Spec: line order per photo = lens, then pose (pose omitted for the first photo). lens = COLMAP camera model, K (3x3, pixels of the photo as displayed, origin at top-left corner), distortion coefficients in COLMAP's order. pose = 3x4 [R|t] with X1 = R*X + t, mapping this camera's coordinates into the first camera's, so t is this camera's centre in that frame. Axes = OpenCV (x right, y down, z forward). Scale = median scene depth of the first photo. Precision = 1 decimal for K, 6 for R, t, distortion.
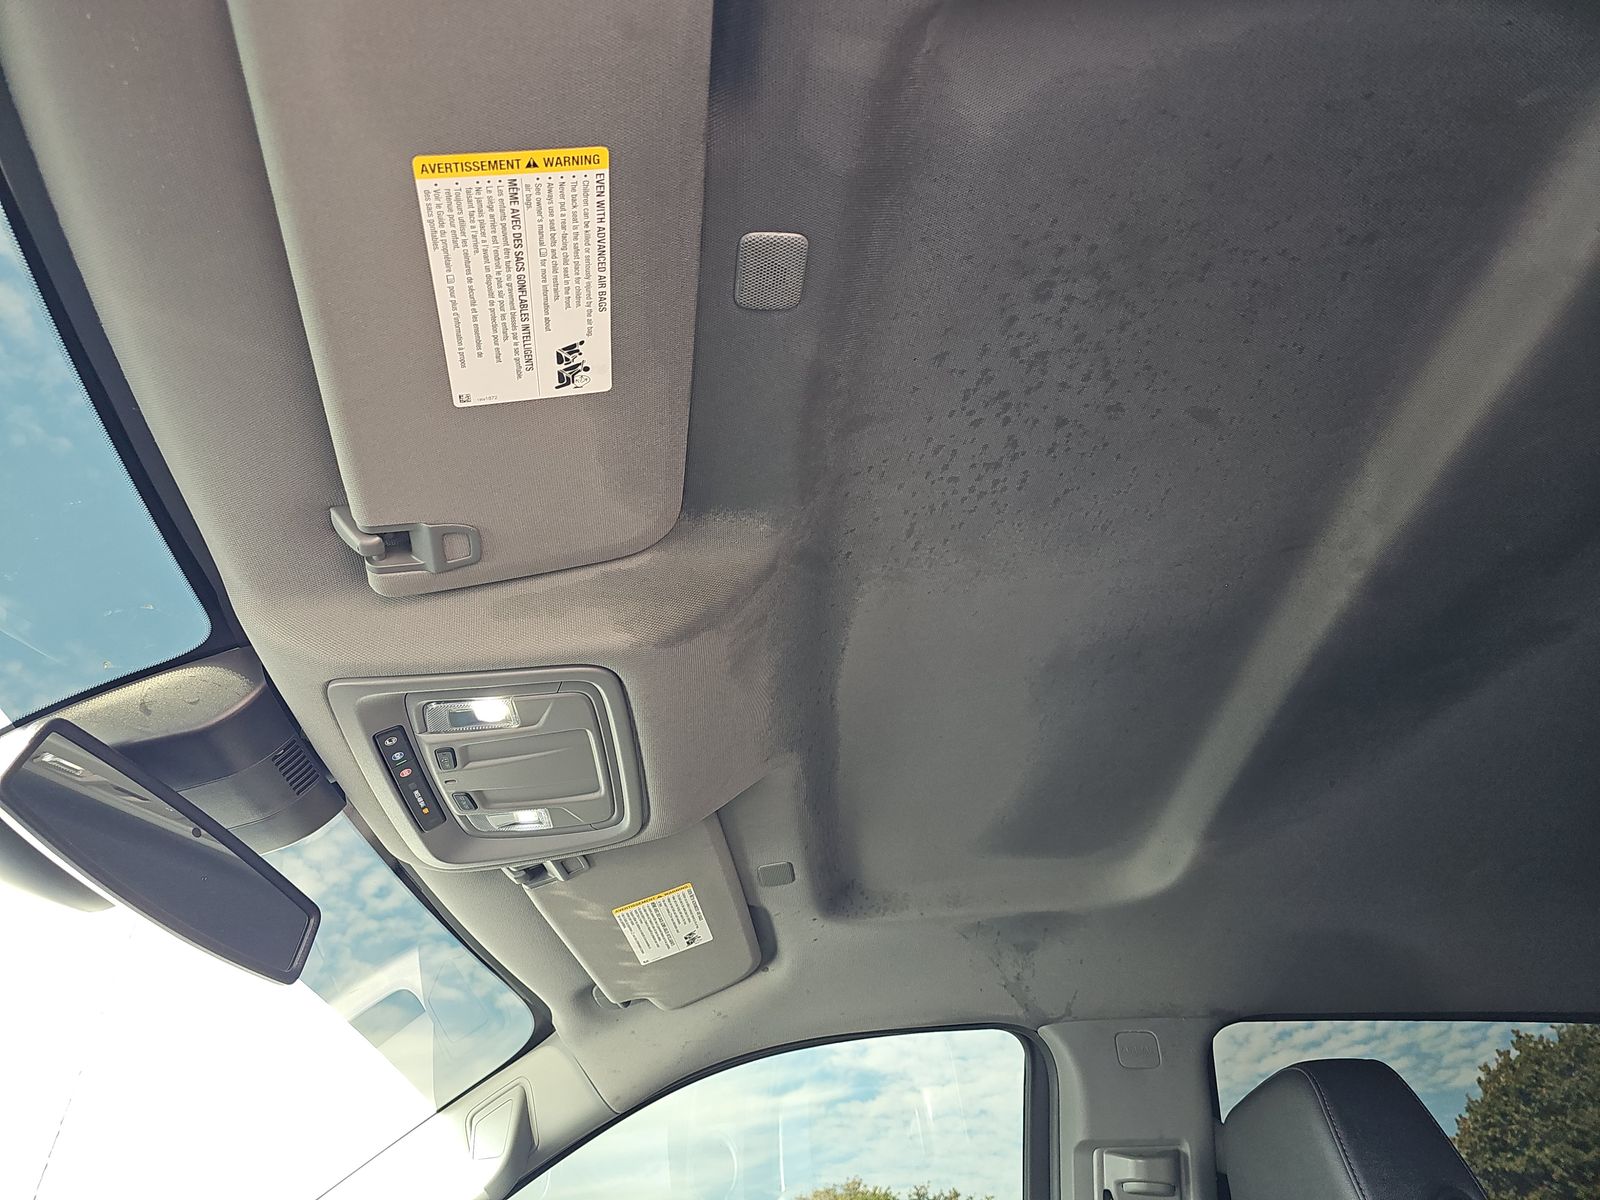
lens RADIAL K [[1067.5, 0, 800.0], [0, 1067.5, 600.0], [0, 0, 1]] dist [0.040214, 0.000045]
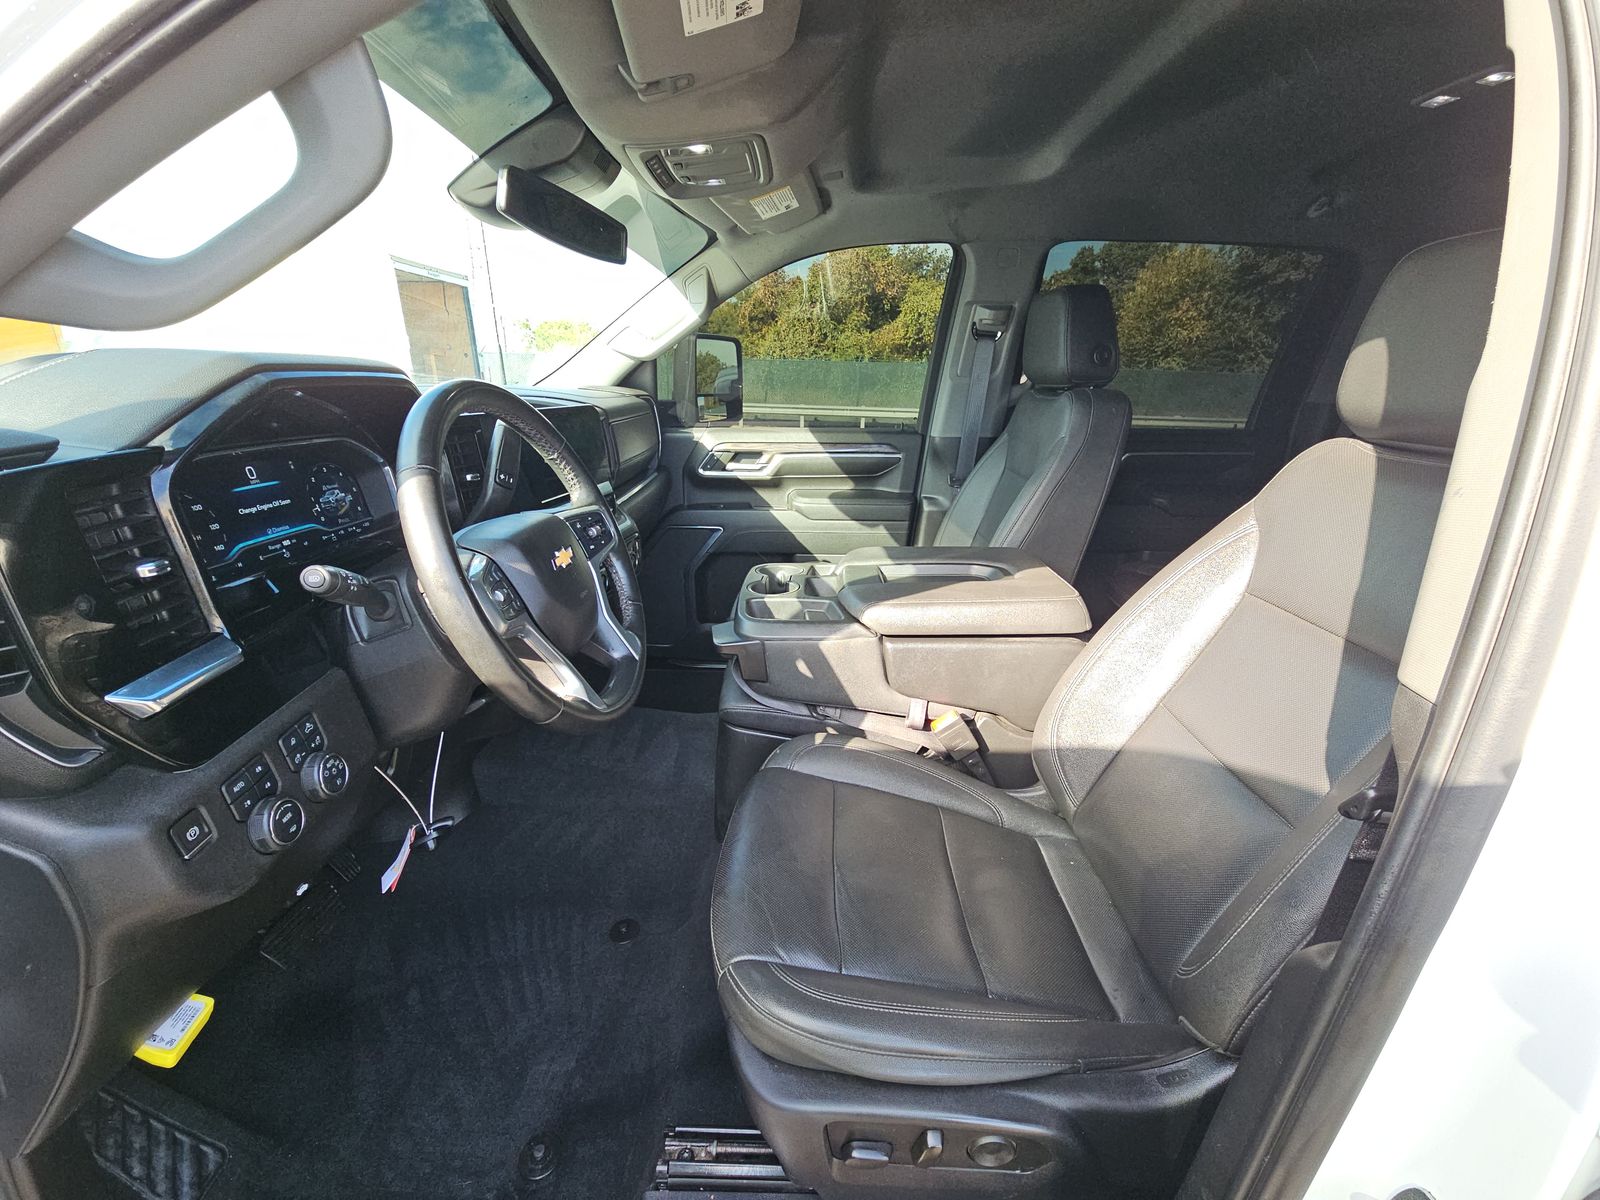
lens RADIAL K [[665.7, 0, 800.0], [0, 665.7, 600.0], [0, 0, 1]] dist [0.002503, 0.000198]
pose [[0.999121, 0.032838, -0.026048, -0.025680], [0.004579, 0.532214, 0.846597, -0.333155], [0.041663, -0.845973, 0.531596, -0.247161]]
